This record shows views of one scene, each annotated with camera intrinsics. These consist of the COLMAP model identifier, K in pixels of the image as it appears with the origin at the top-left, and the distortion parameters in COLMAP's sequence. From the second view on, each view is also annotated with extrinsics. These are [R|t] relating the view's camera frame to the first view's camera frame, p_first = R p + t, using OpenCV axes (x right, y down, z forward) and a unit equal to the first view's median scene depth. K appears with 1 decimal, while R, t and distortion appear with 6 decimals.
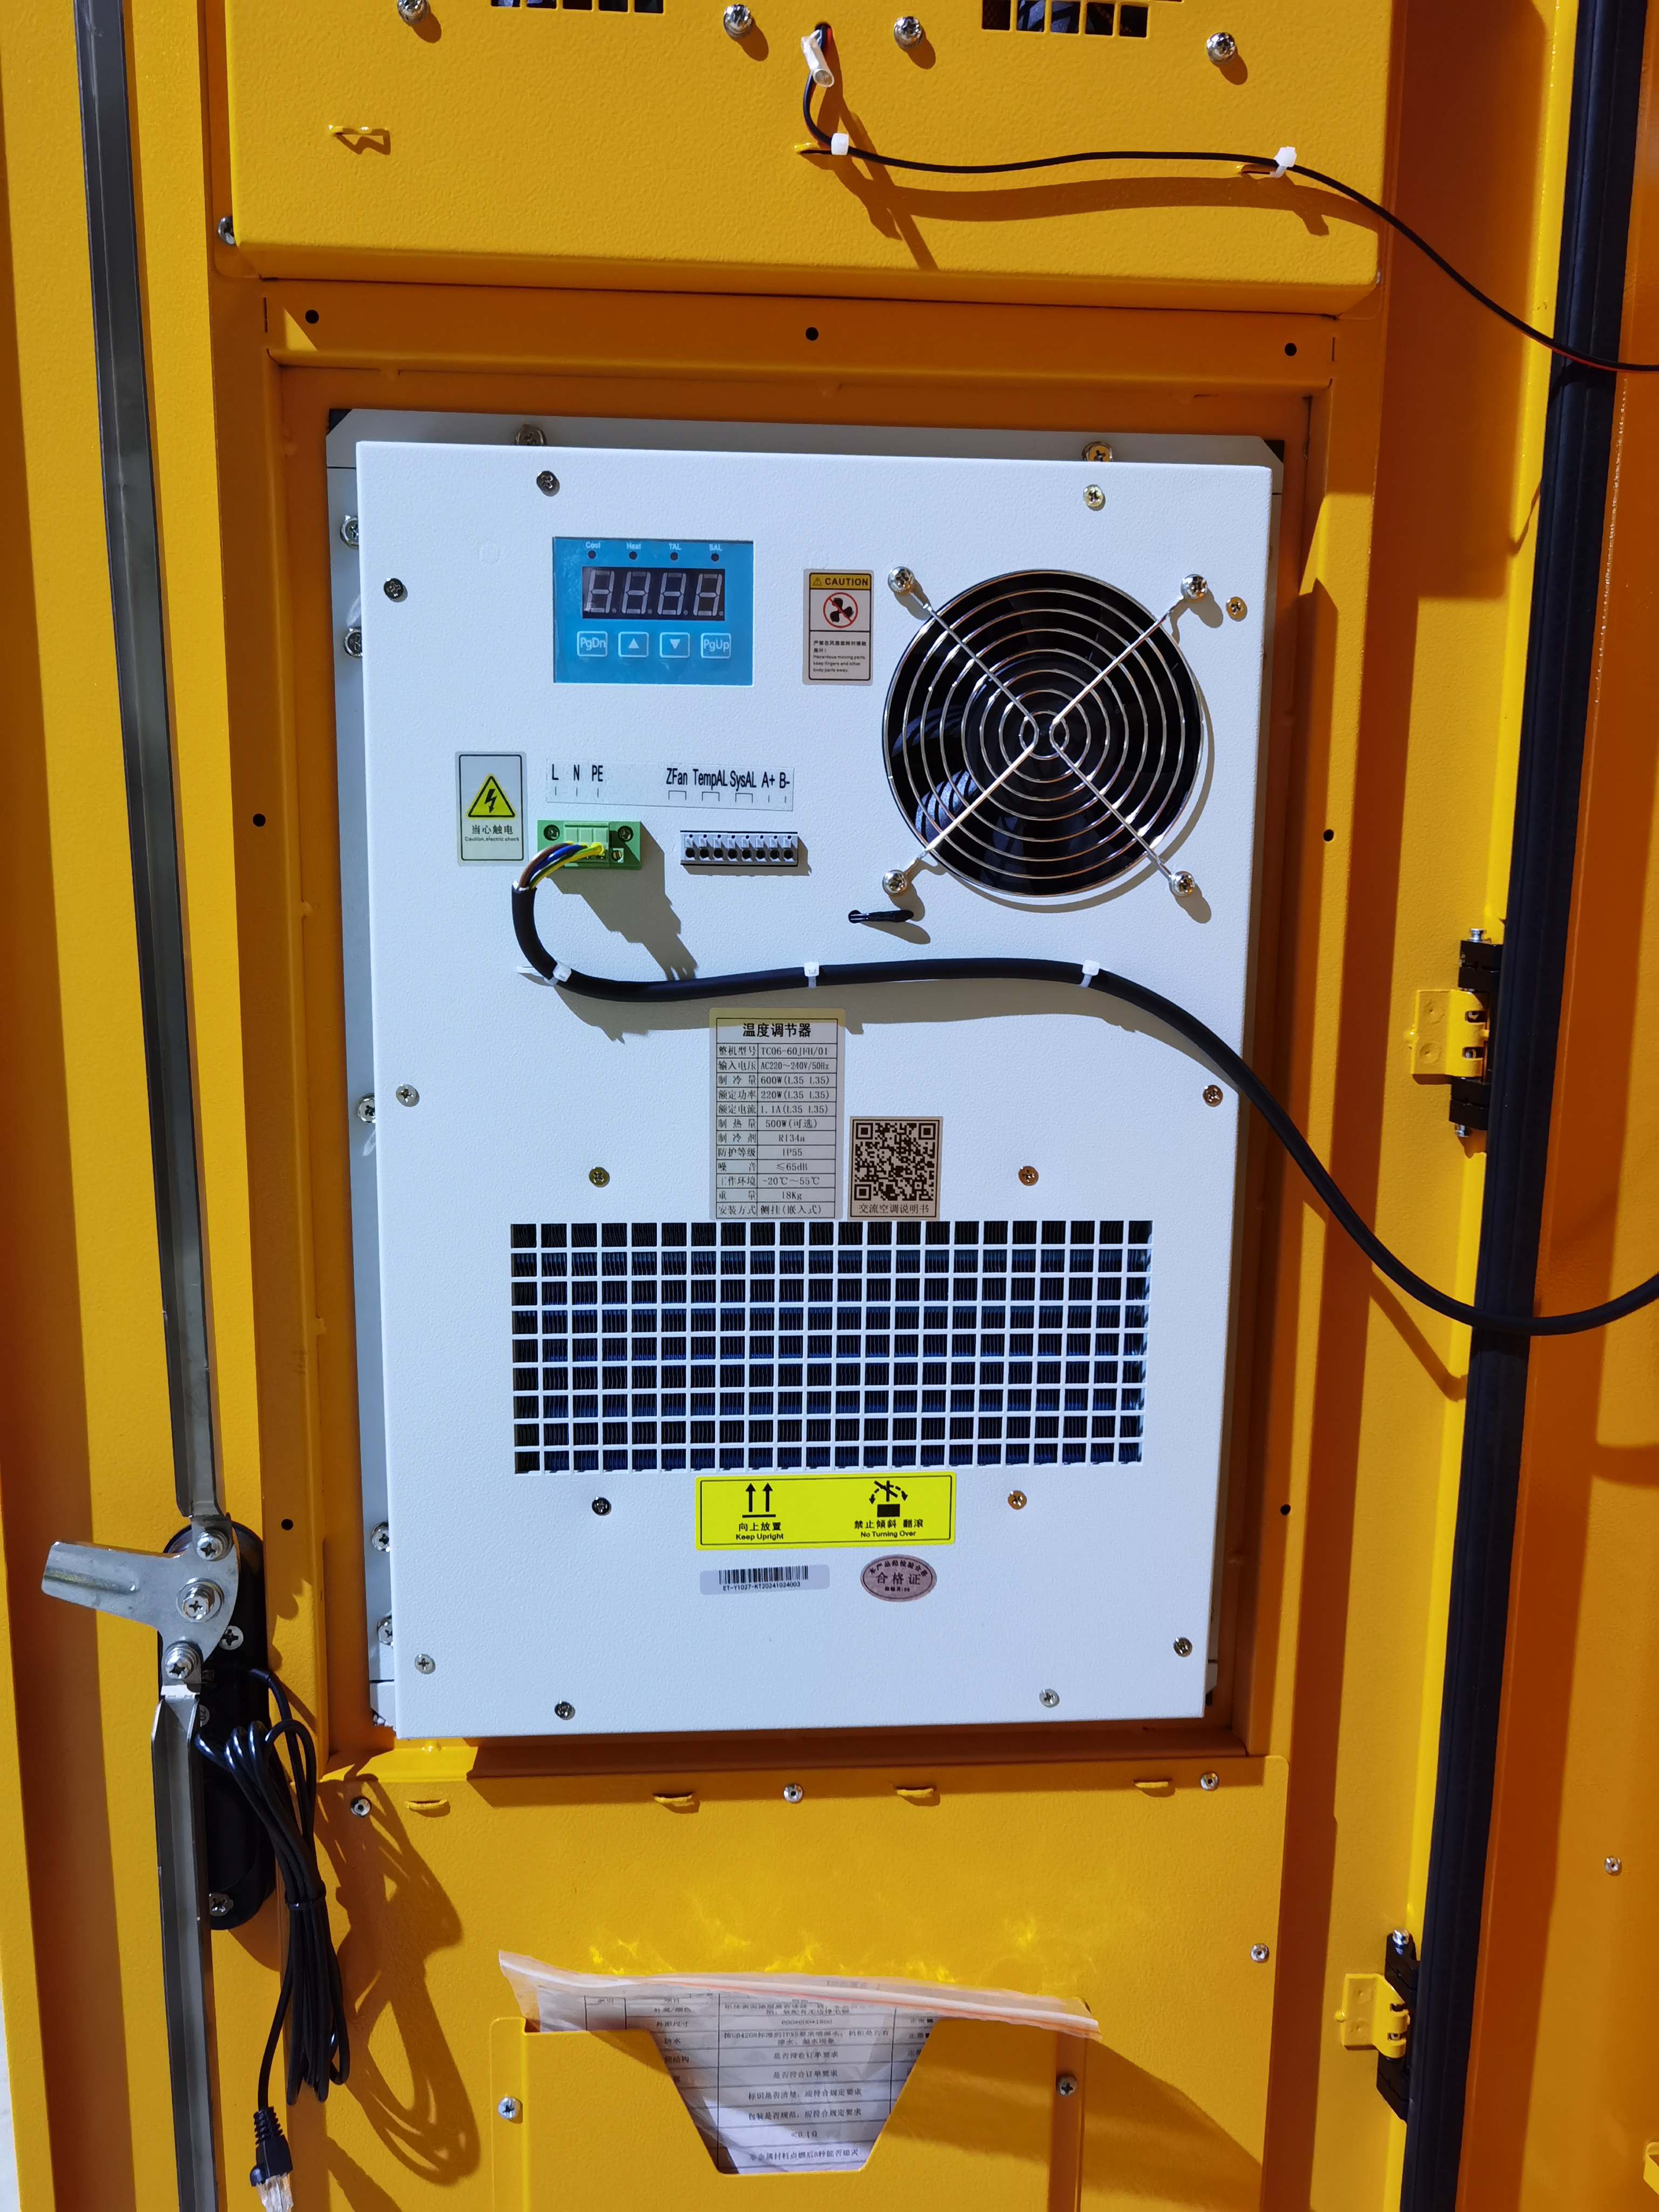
lens RADIAL K [[1741.4, 0, 829.5], [0, 1741.4, 1106.0], [0, 0, 1]] dist [0.042223, -0.080536]
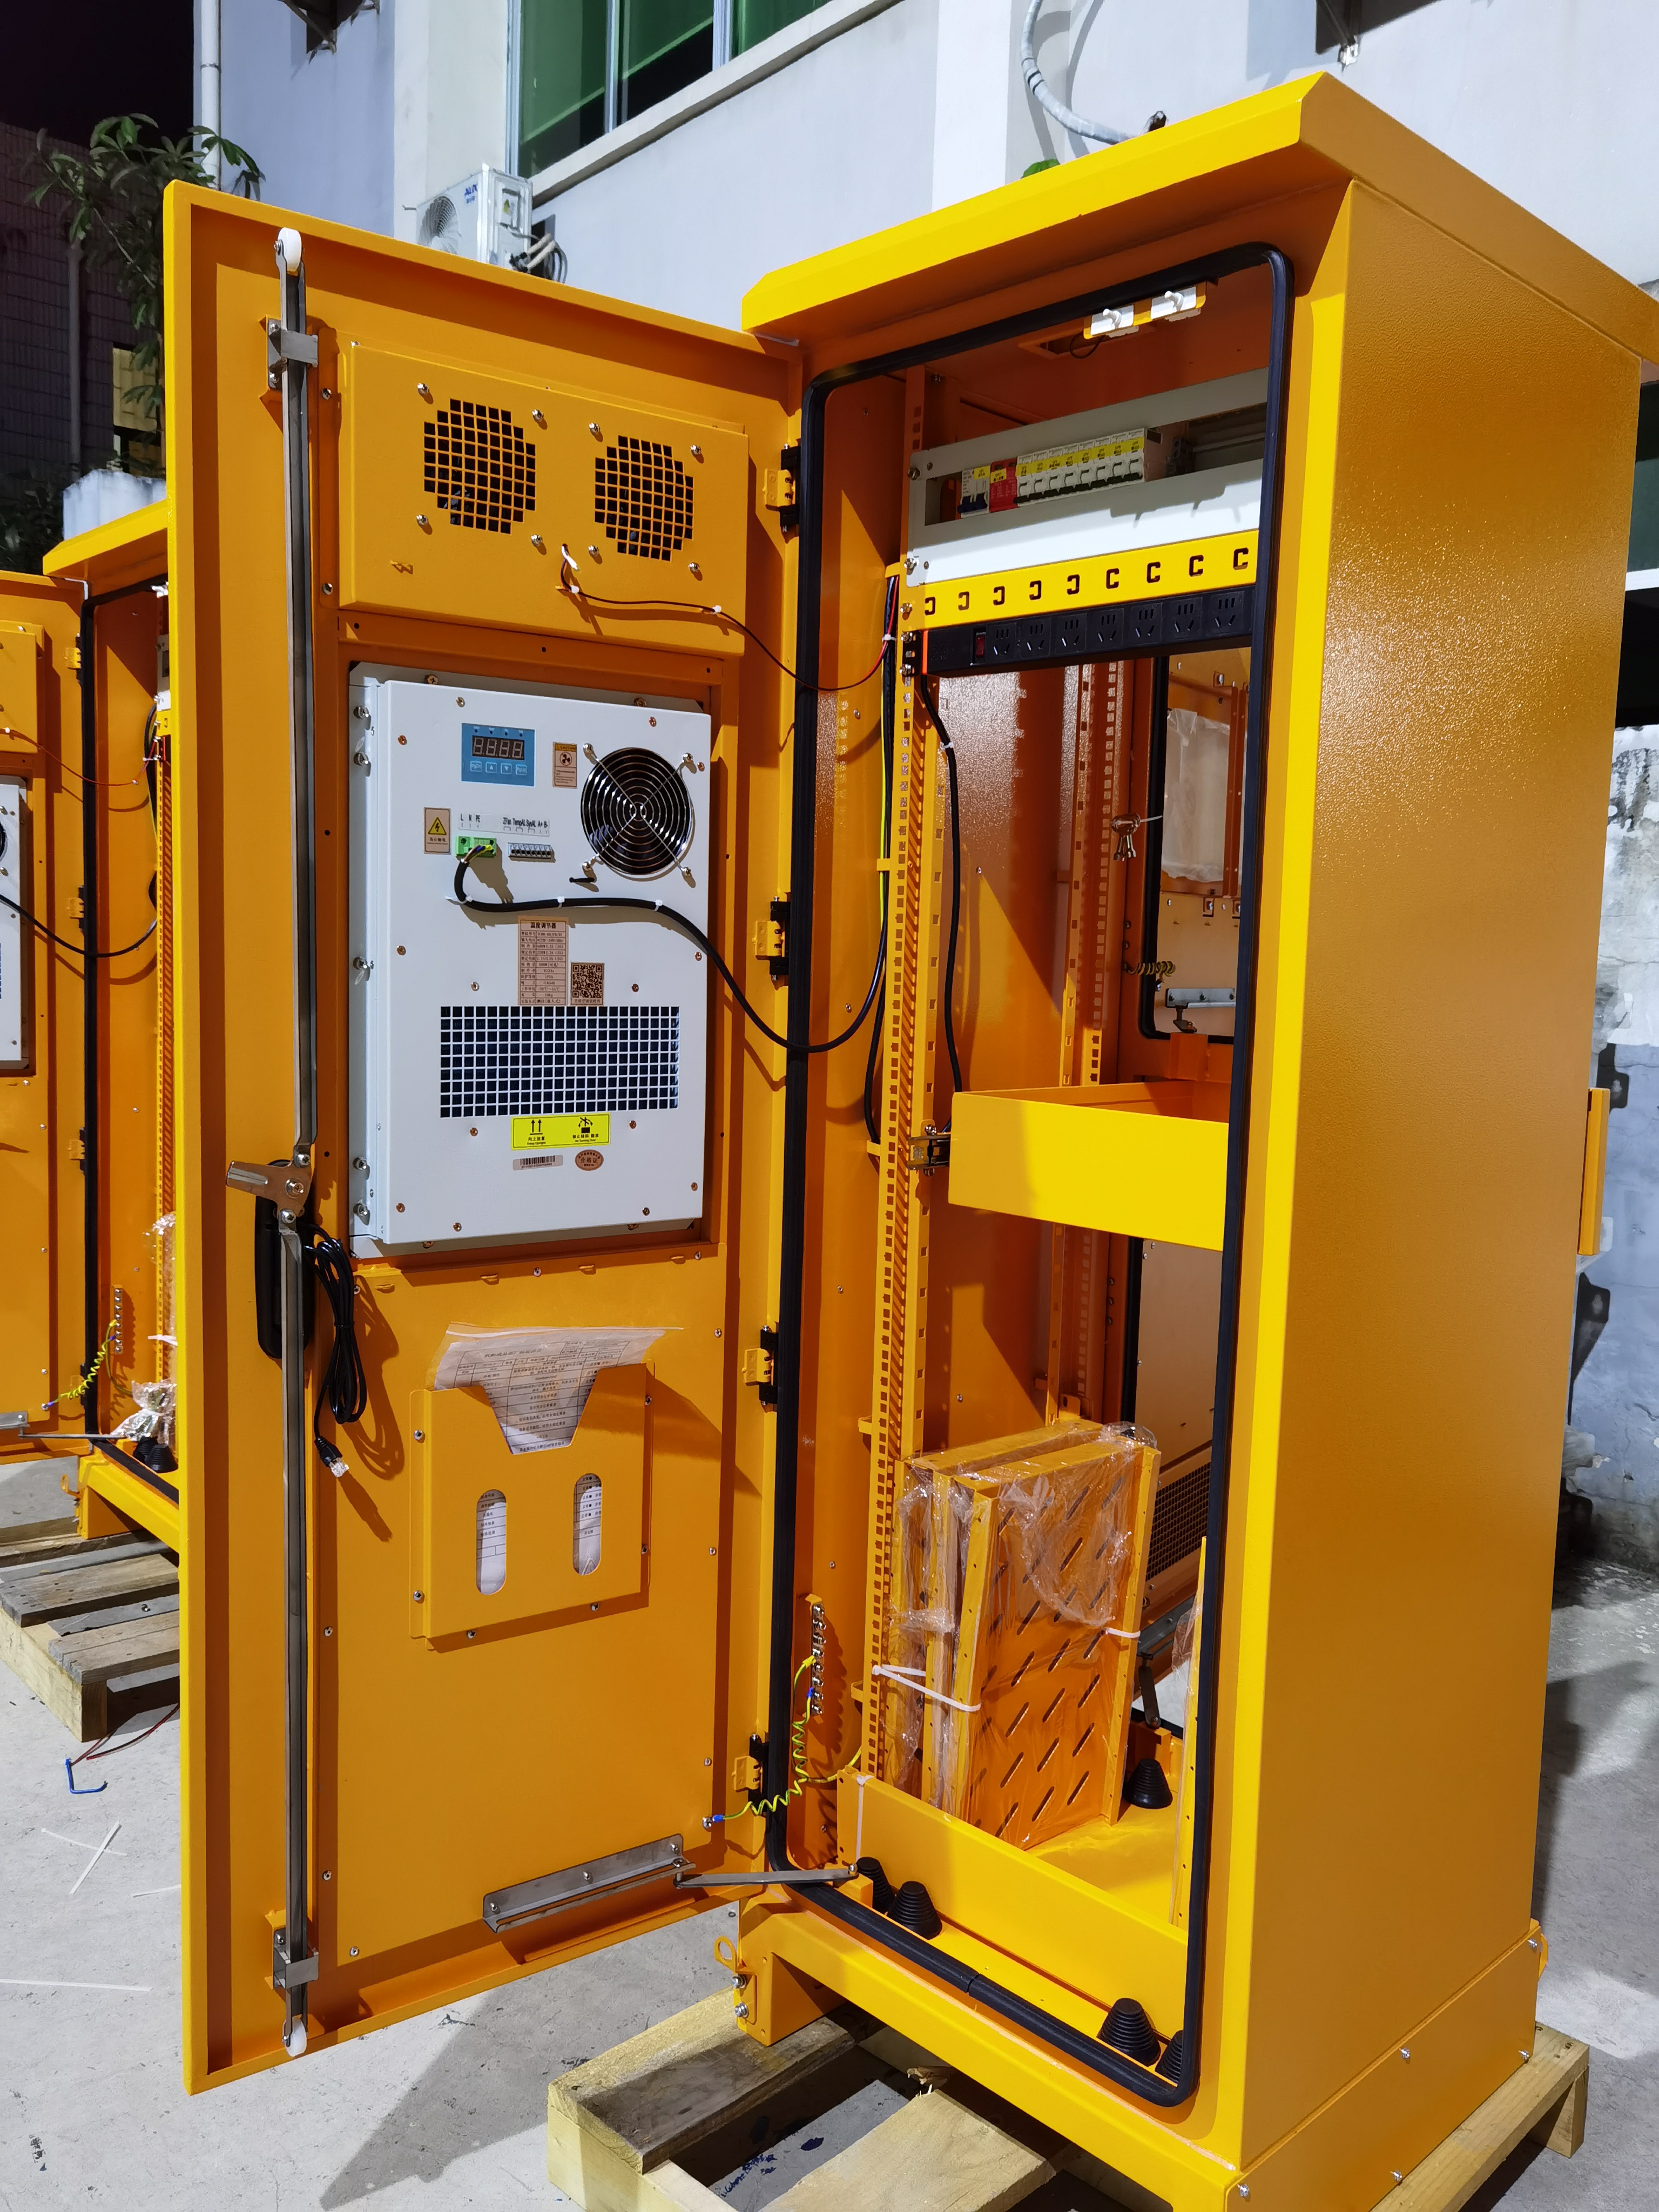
lens RADIAL K [[1735.5, 0, 829.5], [0, 1735.5, 1106.0], [0, 0, 1]] dist [-0.029315, 0.001683]
pose [[0.851773, -0.040436, 0.522348, -0.944594], [0.073871, 0.996326, -0.043331, 0.334833], [-0.518677, 0.075494, 0.851631, -1.226056]]
